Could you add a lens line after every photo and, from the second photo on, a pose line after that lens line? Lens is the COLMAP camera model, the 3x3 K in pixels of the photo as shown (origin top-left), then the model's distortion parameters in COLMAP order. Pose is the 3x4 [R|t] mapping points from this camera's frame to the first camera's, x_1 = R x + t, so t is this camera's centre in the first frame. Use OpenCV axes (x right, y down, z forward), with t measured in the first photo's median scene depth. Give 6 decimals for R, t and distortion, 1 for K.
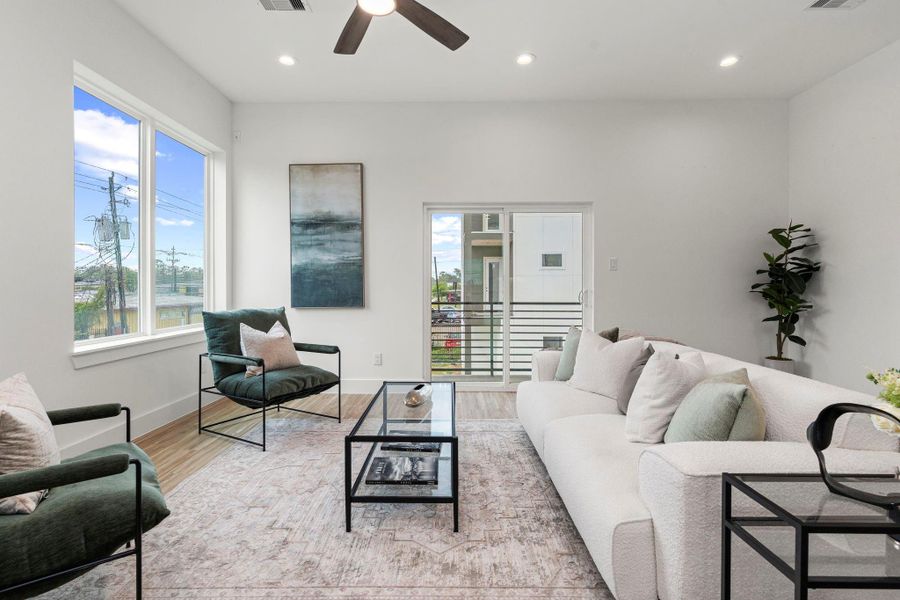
lens RADIAL K [[432.6, 0, 446.9], [0, 432.6, 288.0], [0, 0, 1]] dist [0.000203, 0.000310]
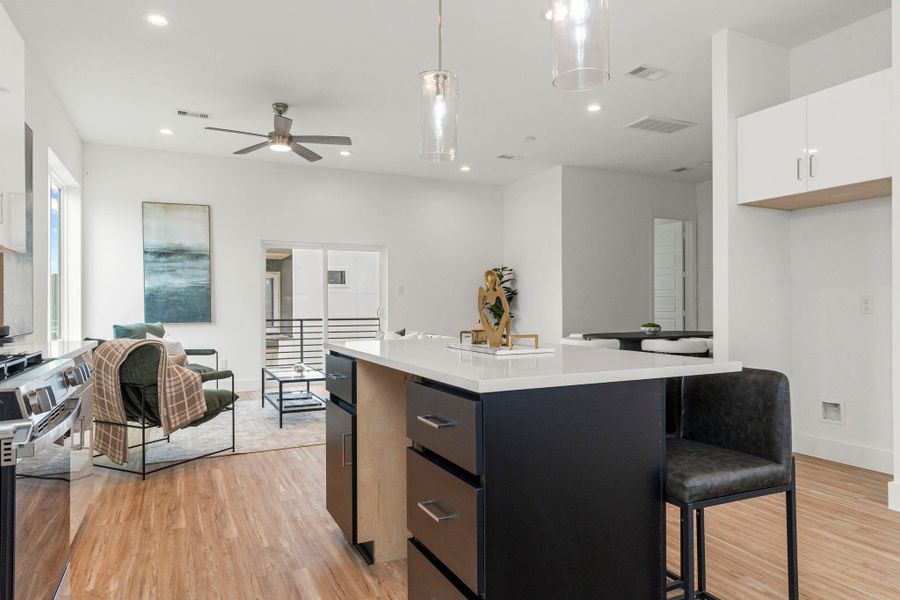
lens RADIAL K [[567.8, 0, 450.0], [0, 567.8, 300.0], [0, 0, 1]] dist [-0.004014, -0.000565]
pose [[0.893752, -0.000143, 0.448562, -0.332679], [0.006178, 0.999909, -0.011990, 0.004372], [-0.448519, 0.013488, 0.893672, -0.800840]]
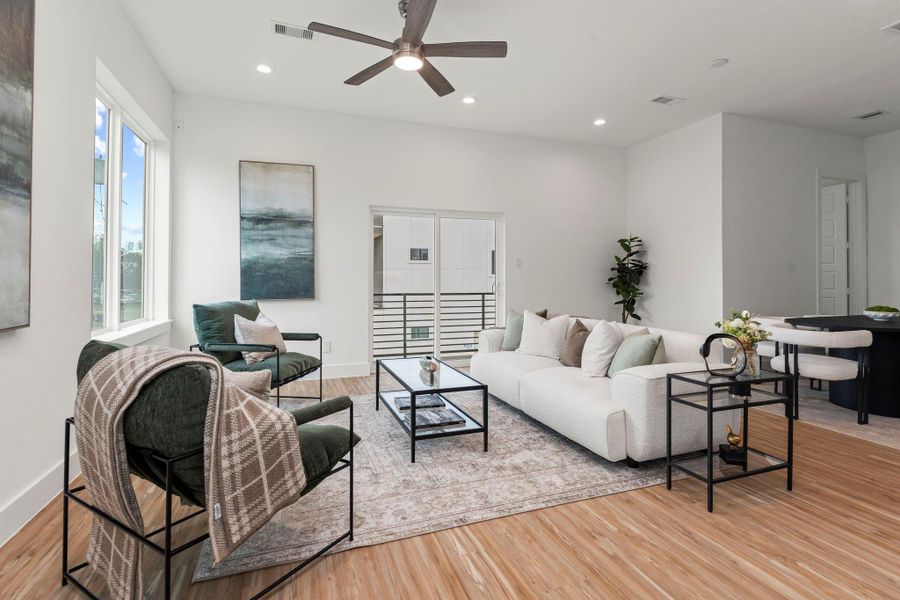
lens RADIAL K [[440.6, 0, 447.8], [0, 440.6, 271.4], [0, 0, 1]] dist [0.000698, 0.000278]
pose [[0.935482, 0.006209, 0.353320, -0.290674], [0.001187, 0.999785, -0.020711, -0.000986], [-0.353373, 0.019794, 0.935273, -0.155637]]
